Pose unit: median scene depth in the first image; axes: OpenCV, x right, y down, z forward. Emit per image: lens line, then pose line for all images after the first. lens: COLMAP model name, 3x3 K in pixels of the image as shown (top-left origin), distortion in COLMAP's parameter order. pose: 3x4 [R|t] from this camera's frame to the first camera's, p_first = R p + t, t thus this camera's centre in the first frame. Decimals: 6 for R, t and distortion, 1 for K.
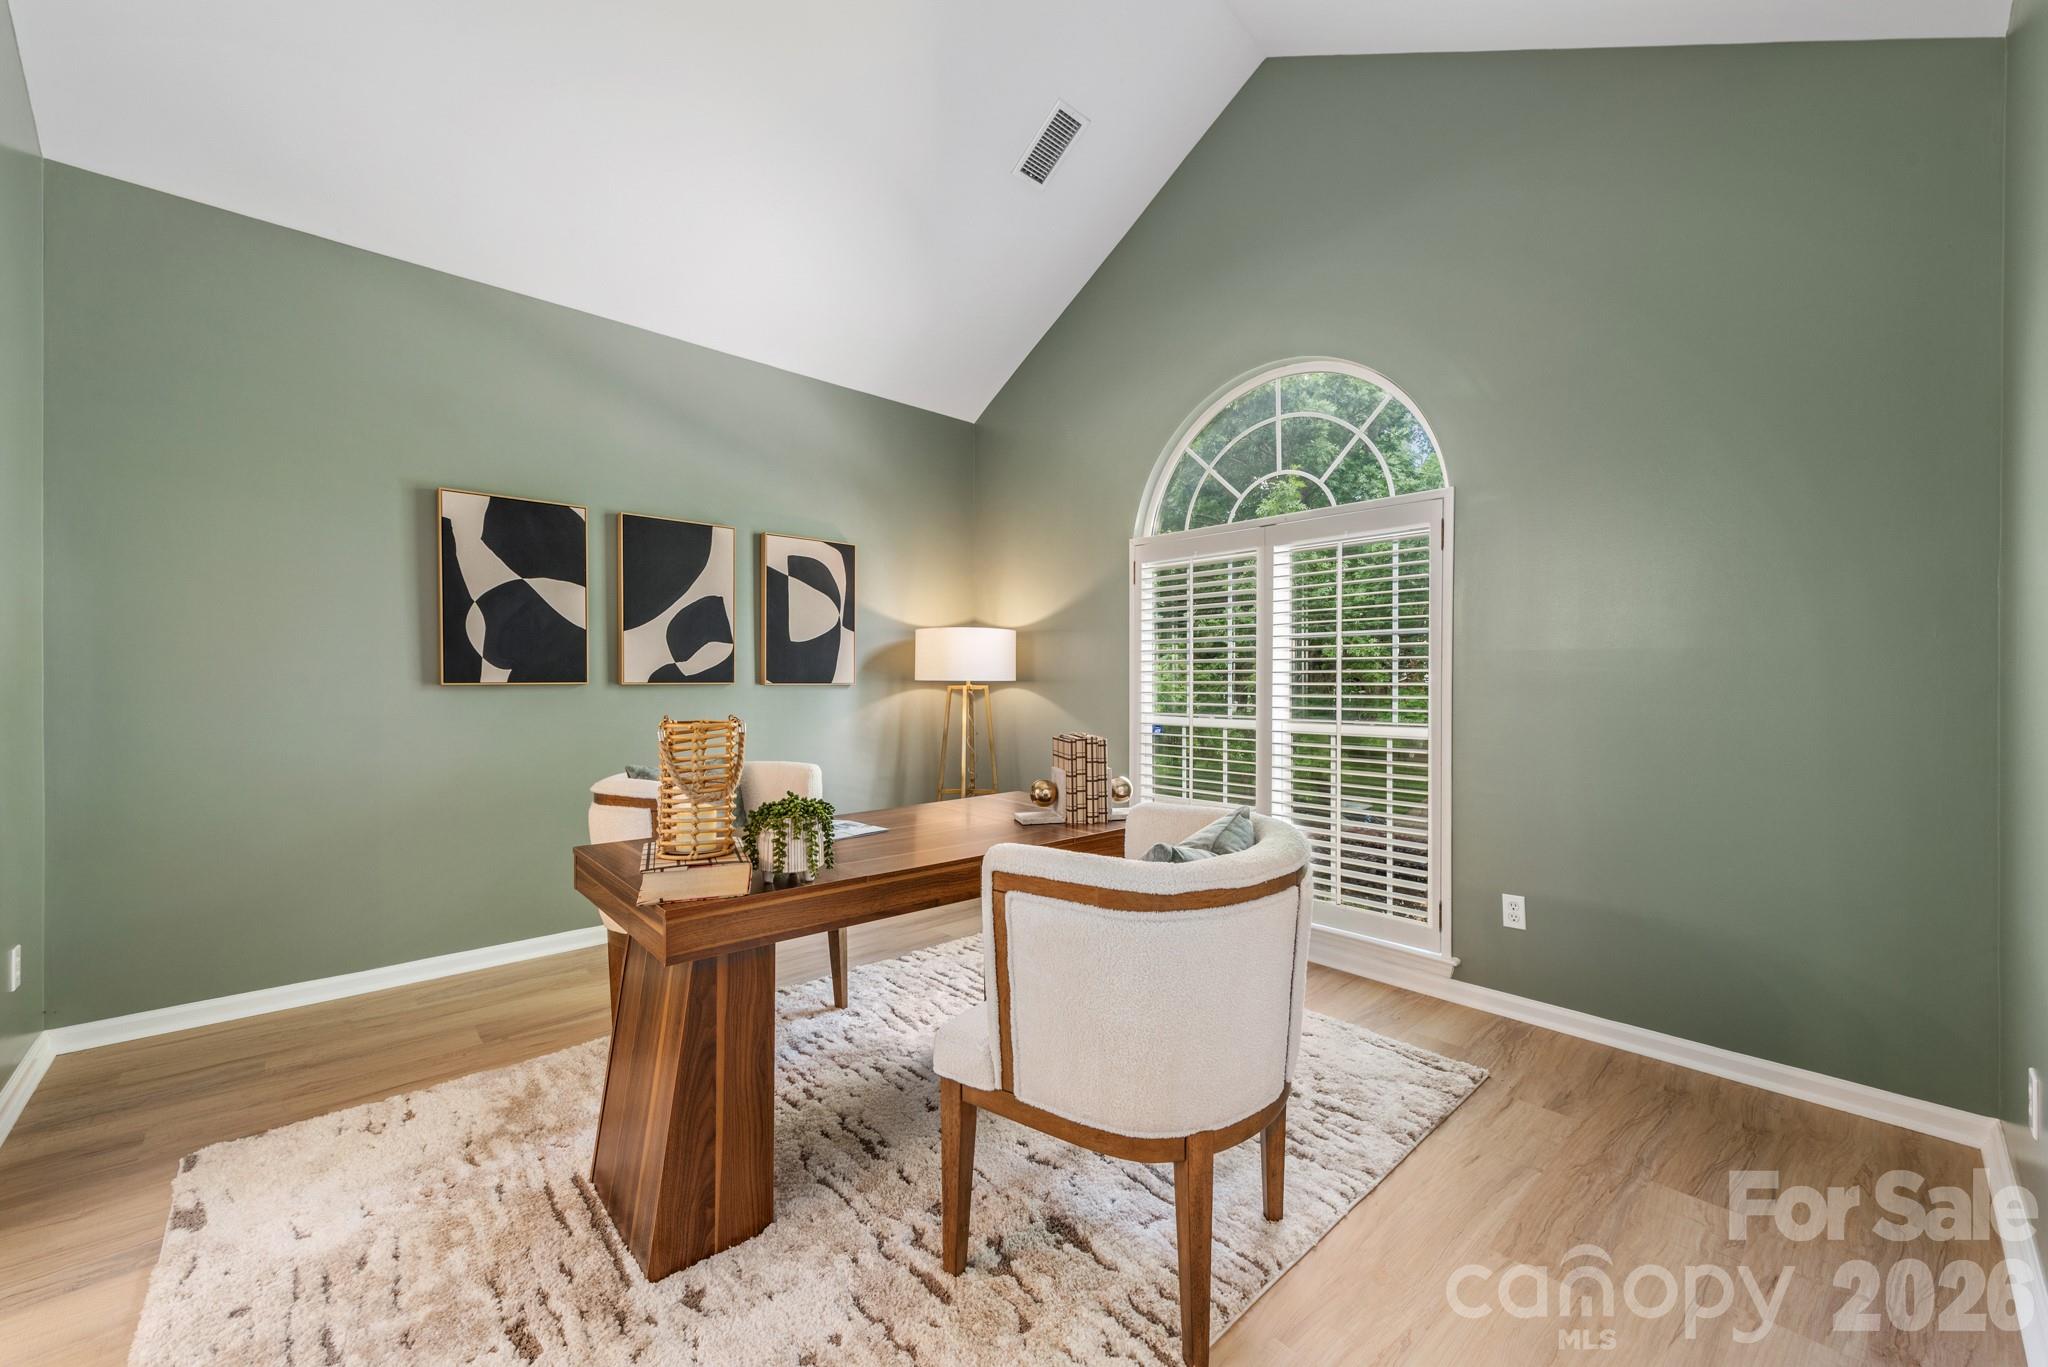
lens RADIAL K [[801.2, 0, 1024.1], [0, 801.2, 679.9], [0, 0, 1]] dist [0.007141, -0.002823]
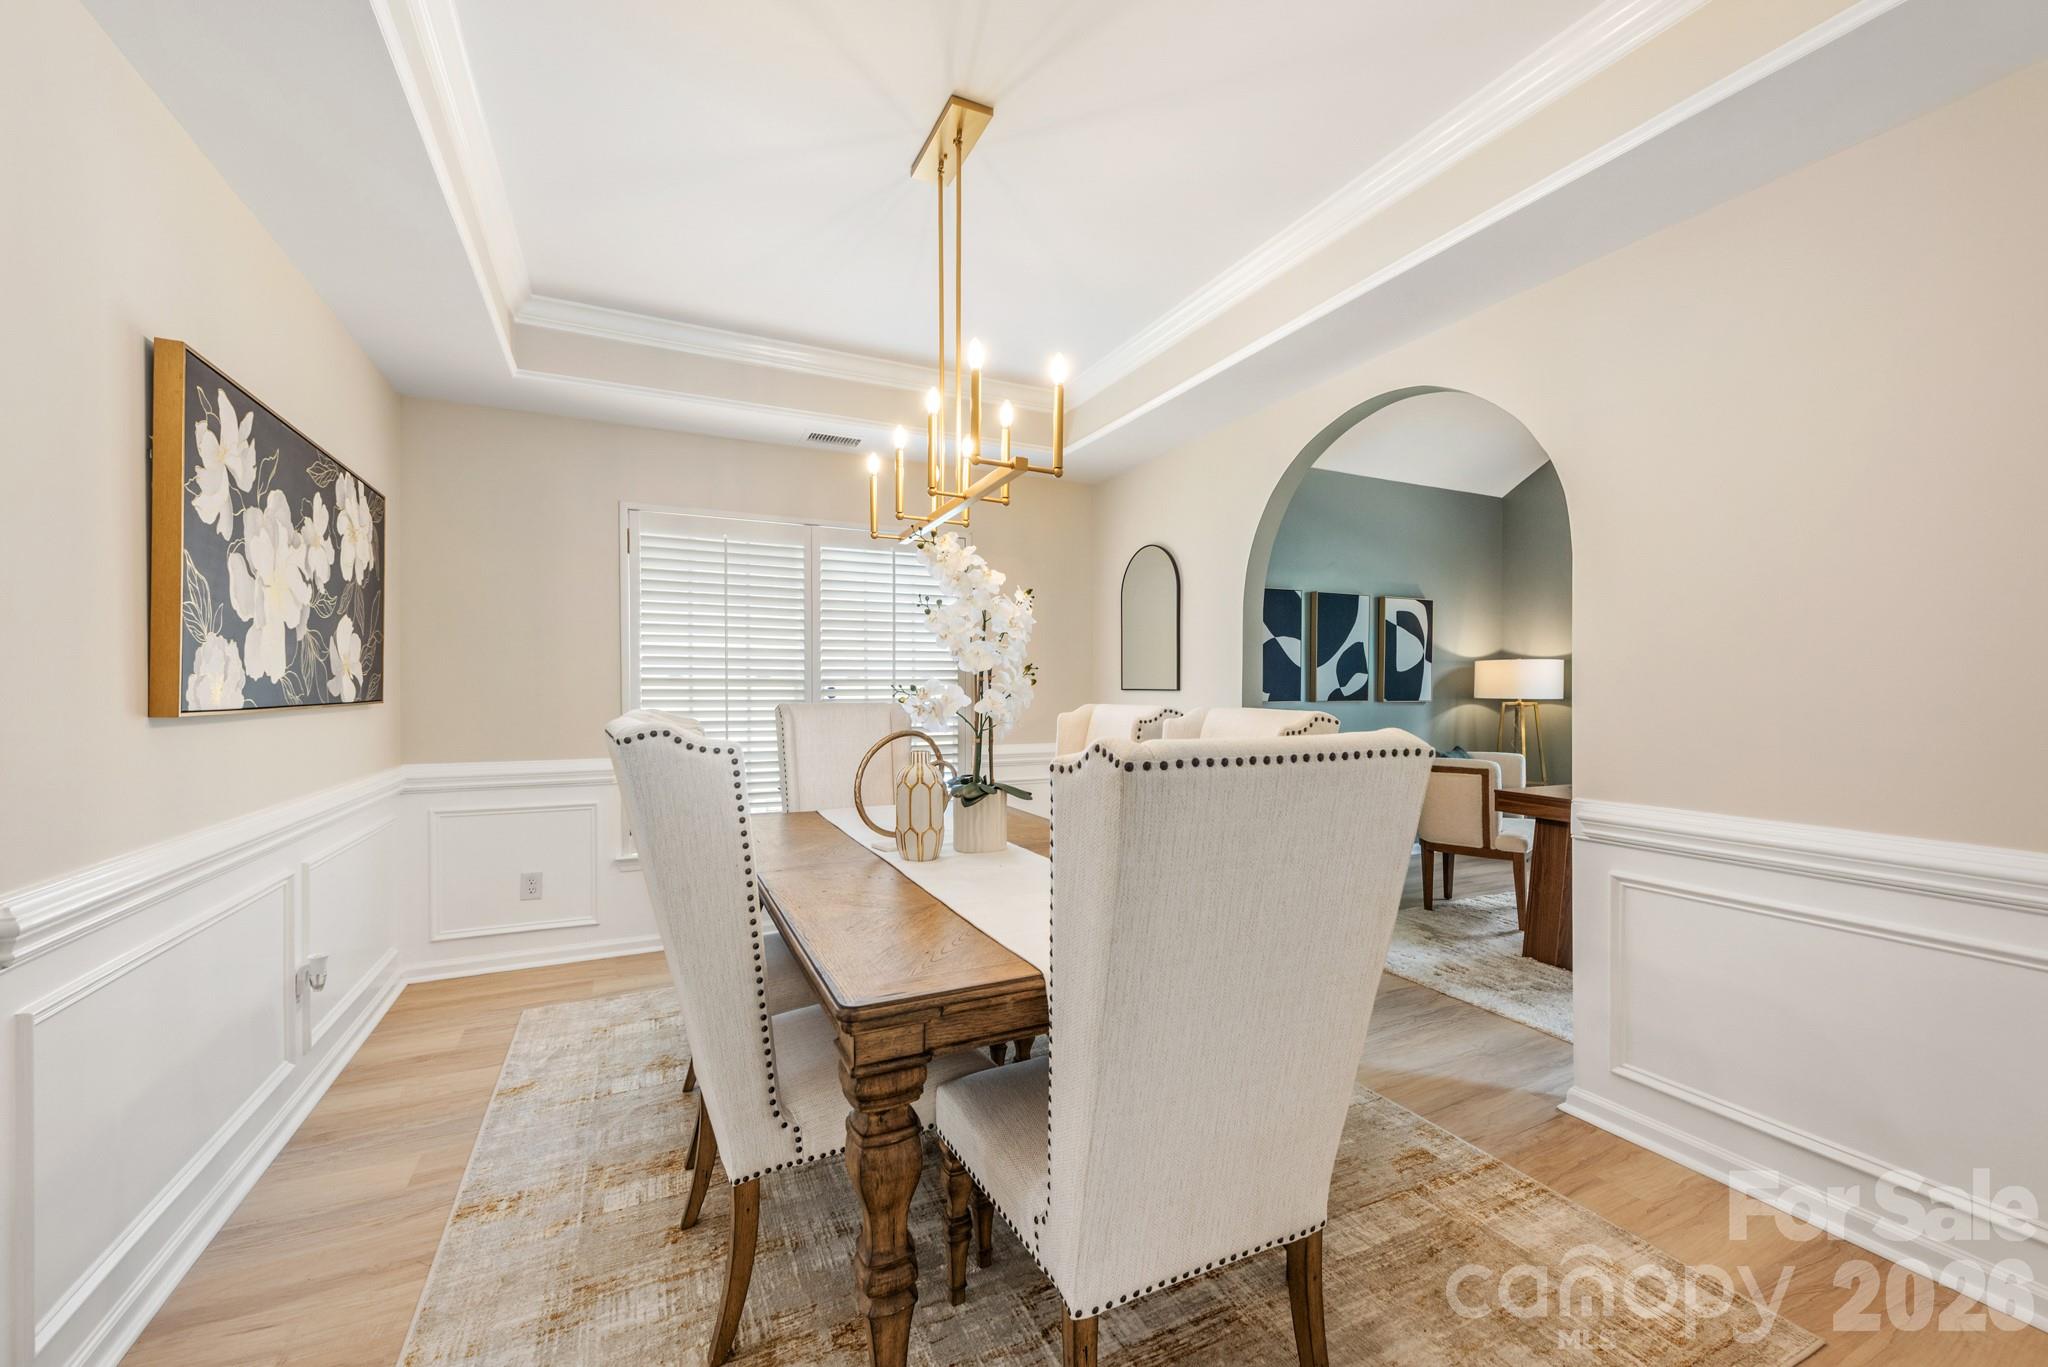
lens RADIAL K [[801.2, 0, 1018.9], [0, 801.2, 690.1], [0, 0, 1]] dist [0.007141, -0.002823]
pose [[0.952315, -0.002518, -0.305105, -0.551106], [0.002229, 0.999997, -0.001296, -0.016212], [0.305107, 0.000554, 0.952318, -0.618899]]
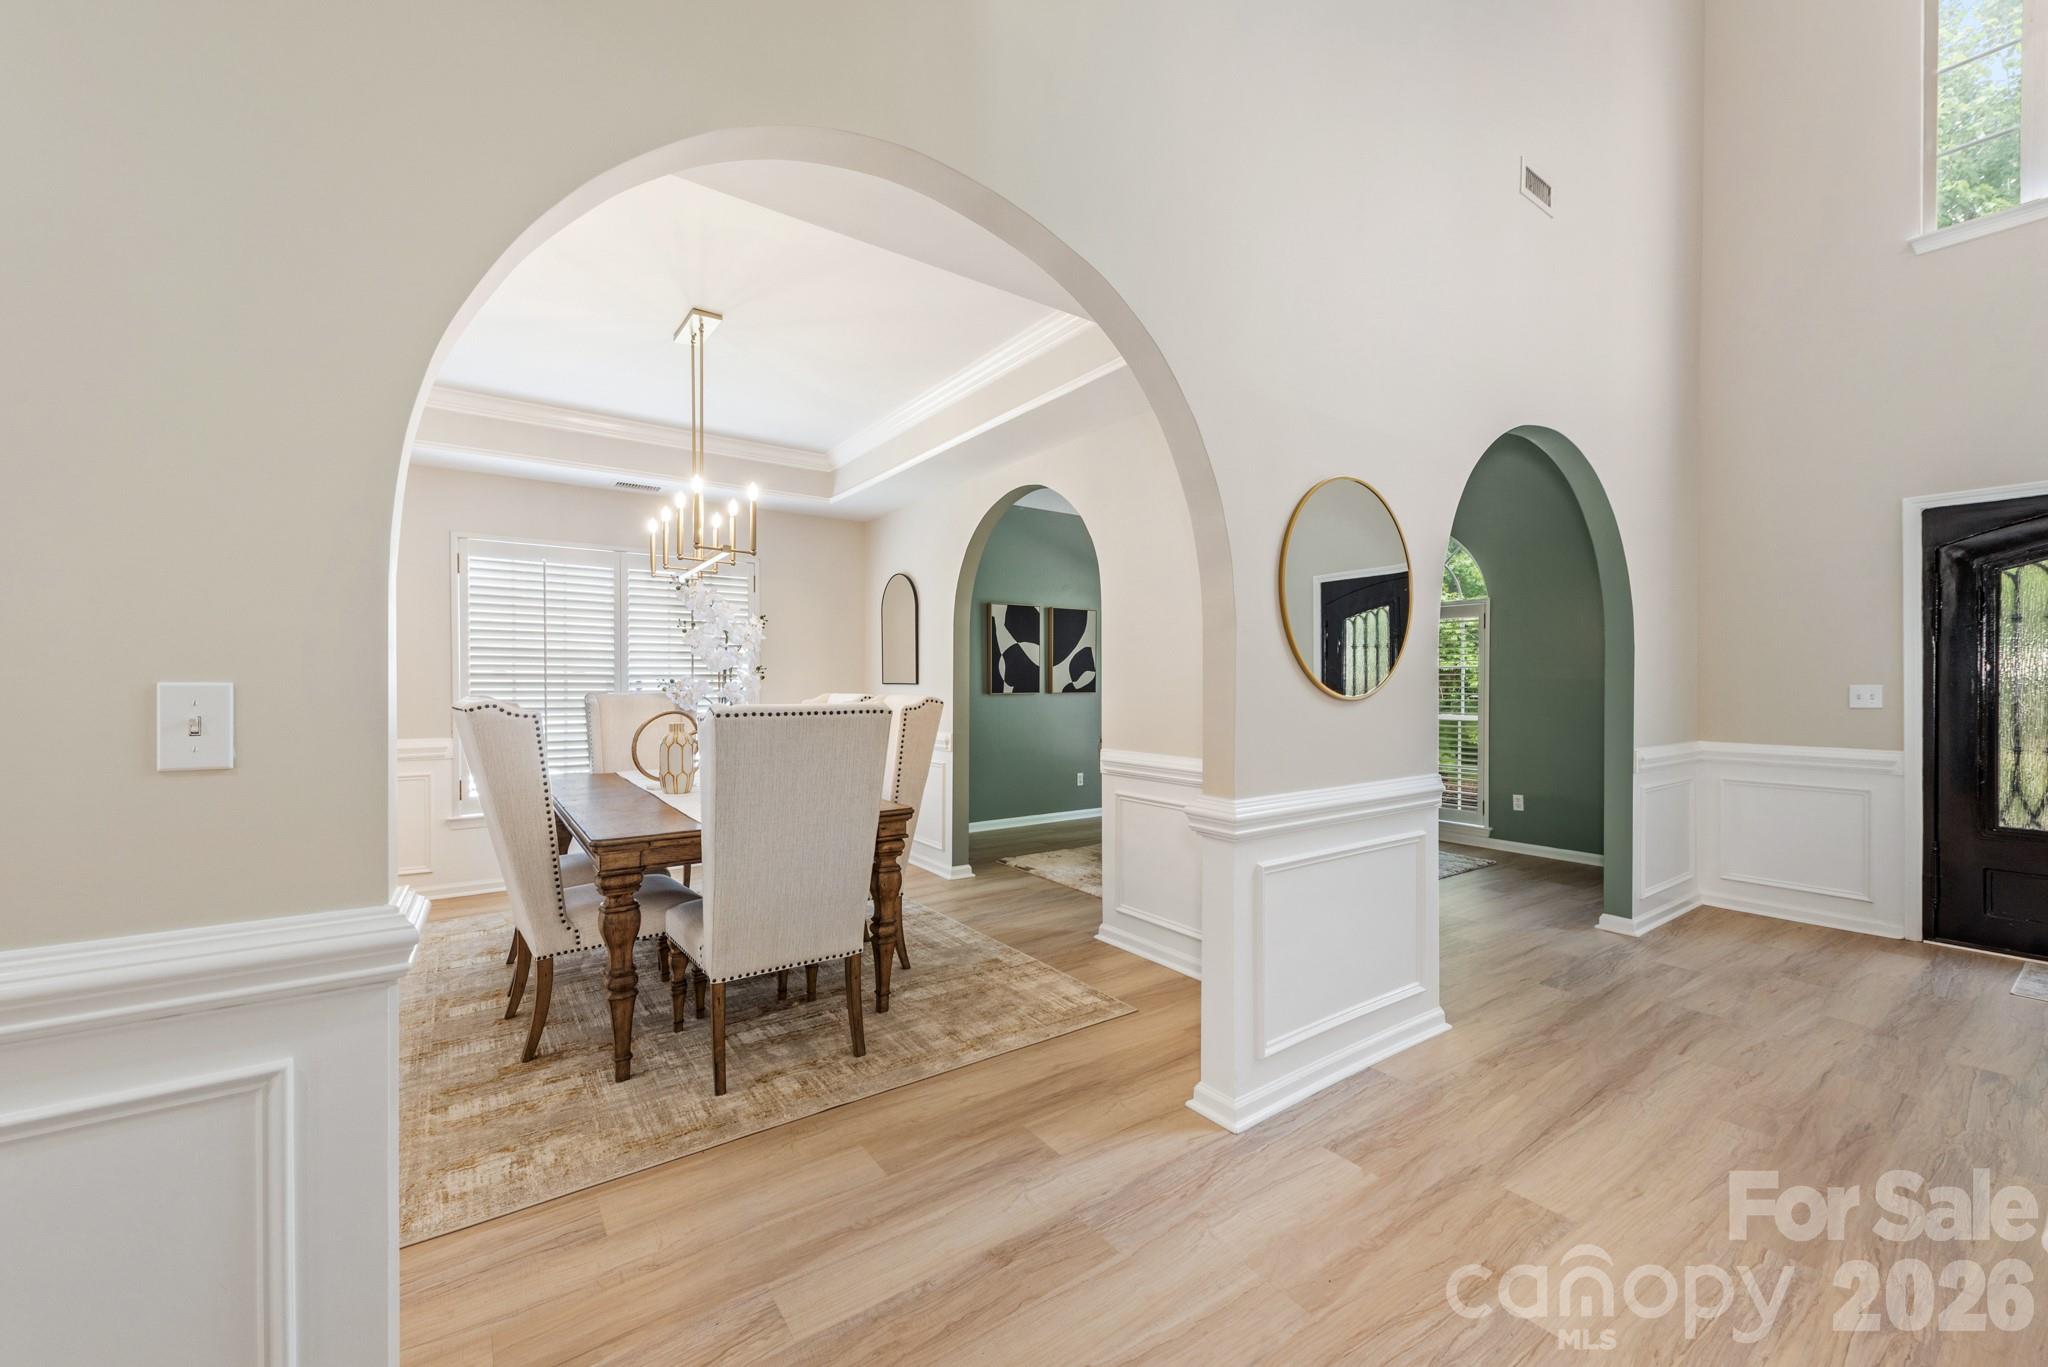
lens RADIAL K [[801.2, 0, 1033.9], [0, 801.2, 685.9], [0, 0, 1]] dist [0.007141, -0.002823]
pose [[0.991801, -0.001591, -0.127785, -0.281068], [0.001641, 0.999999, 0.000285, -0.013434], [0.127784, -0.000492, 0.991802, -0.930552]]
